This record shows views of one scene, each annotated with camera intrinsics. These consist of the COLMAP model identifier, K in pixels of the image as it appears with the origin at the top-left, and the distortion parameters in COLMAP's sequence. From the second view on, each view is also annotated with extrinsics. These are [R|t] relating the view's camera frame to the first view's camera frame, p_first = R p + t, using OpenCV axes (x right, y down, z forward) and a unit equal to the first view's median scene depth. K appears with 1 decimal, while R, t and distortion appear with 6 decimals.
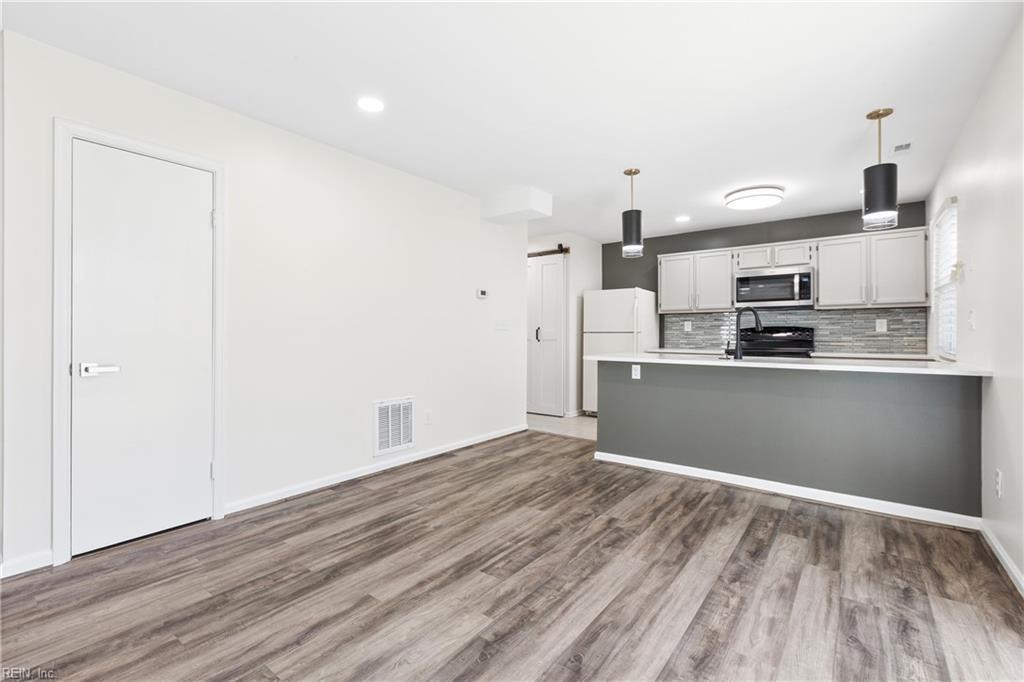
lens RADIAL K [[464.5, 0, 477.8], [0, 464.5, 340.5], [0, 0, 1]] dist [0.004180, -0.000271]
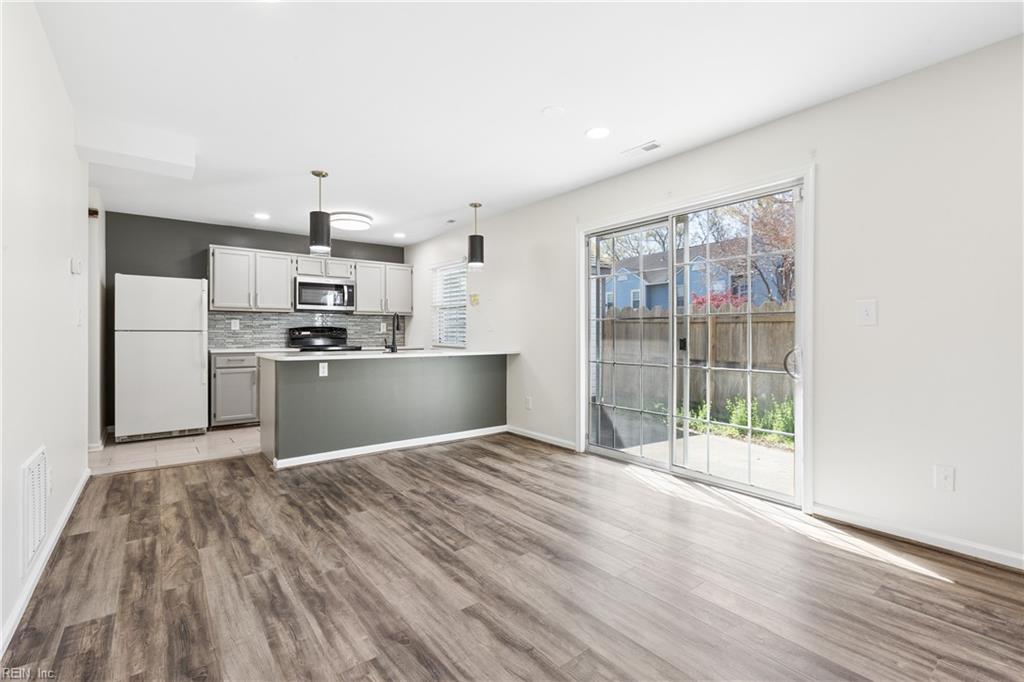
lens RADIAL K [[464.5, 0, 525.3], [0, 464.5, 345.8], [0, 0, 1]] dist [0.004180, -0.000271]
pose [[0.194520, -0.026057, 0.980552, -0.830843], [0.012196, 0.999634, 0.024145, -0.006579], [-0.980823, 0.007262, 0.194767, 0.510274]]
